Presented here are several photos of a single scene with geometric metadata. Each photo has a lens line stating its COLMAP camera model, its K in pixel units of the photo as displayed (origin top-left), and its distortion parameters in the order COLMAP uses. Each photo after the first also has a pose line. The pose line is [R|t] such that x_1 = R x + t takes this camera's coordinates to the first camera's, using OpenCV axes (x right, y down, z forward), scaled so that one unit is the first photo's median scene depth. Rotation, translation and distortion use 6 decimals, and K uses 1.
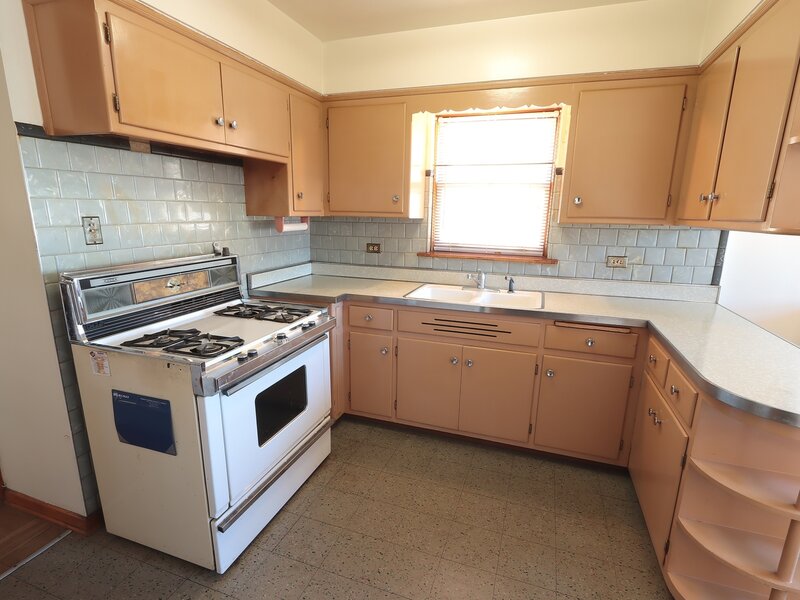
lens RADIAL K [[411.2, 0, 398.6], [0, 411.2, 309.4], [0, 0, 1]] dist [0.003043, -0.001639]
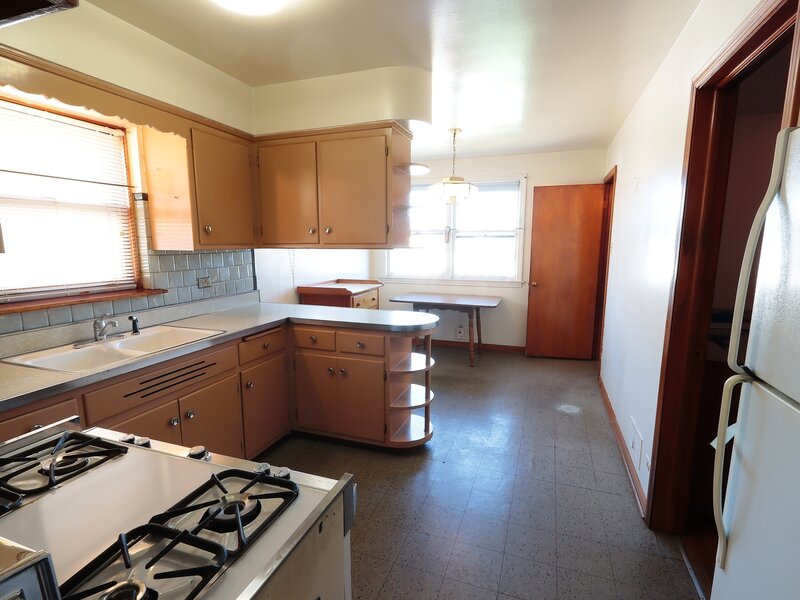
lens RADIAL K [[411.2, 0, 398.6], [0, 411.2, 309.4], [0, 0, 1]] dist [0.003043, -0.001639]
pose [[0.009689, -0.181160, 0.983406, -0.586960], [0.232990, 0.956793, 0.173962, -0.119241], [-0.972431, 0.227438, 0.051479, 0.451426]]
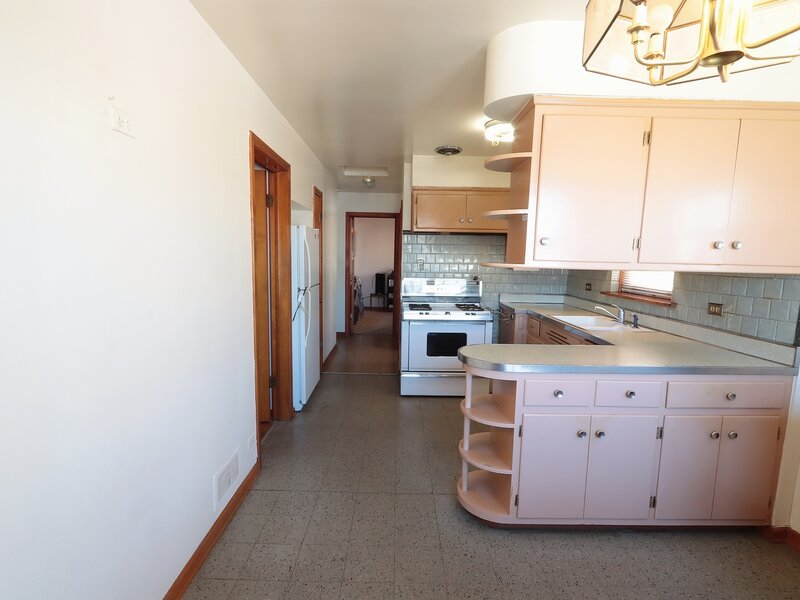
lens RADIAL K [[411.2, 0, 398.6], [0, 411.2, 309.4], [0, 0, 1]] dist [0.003043, -0.001639]
pose [[0.338786, 0.111855, -0.934191, 1.201126], [-0.233212, 0.971906, 0.031795, 0.028440], [0.911502, 0.207093, 0.355354, -0.025513]]
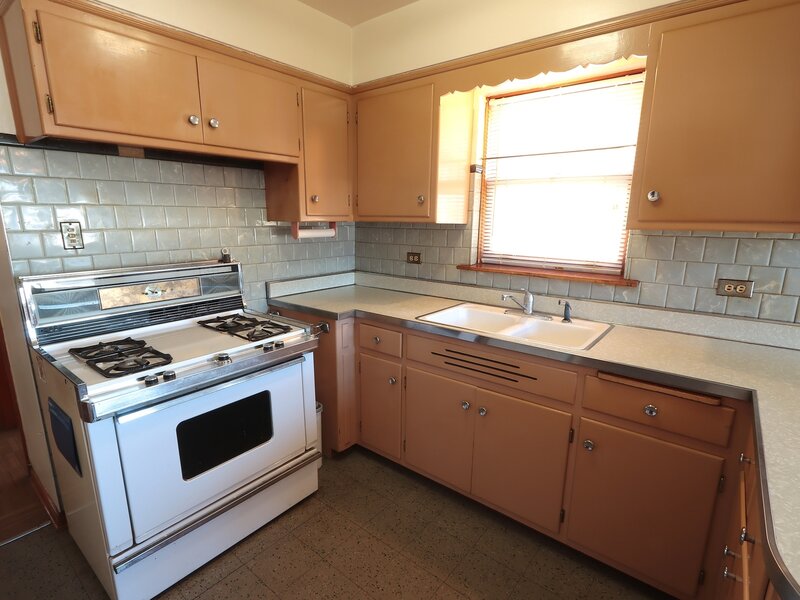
lens RADIAL K [[411.2, 0, 398.6], [0, 411.2, 309.4], [0, 0, 1]] dist [0.003043, -0.001639]
pose [[0.942875, 0.064998, -0.326744, 0.244500], [-0.070438, 0.997504, -0.004833, -0.041191], [0.325615, 0.027572, 0.945101, 0.205763]]
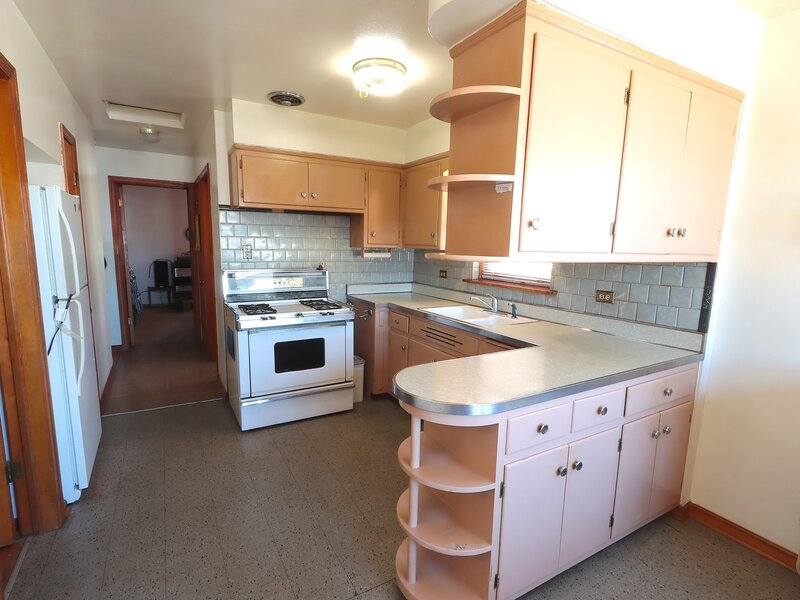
lens RADIAL K [[411.2, 0, 398.6], [0, 411.2, 309.4], [0, 0, 1]] dist [0.003043, -0.001639]
pose [[0.756921, 0.104905, -0.645031, 0.801103], [-0.162202, 0.986304, -0.029931, 0.020967], [0.633057, 0.127281, 0.763570, -0.037939]]
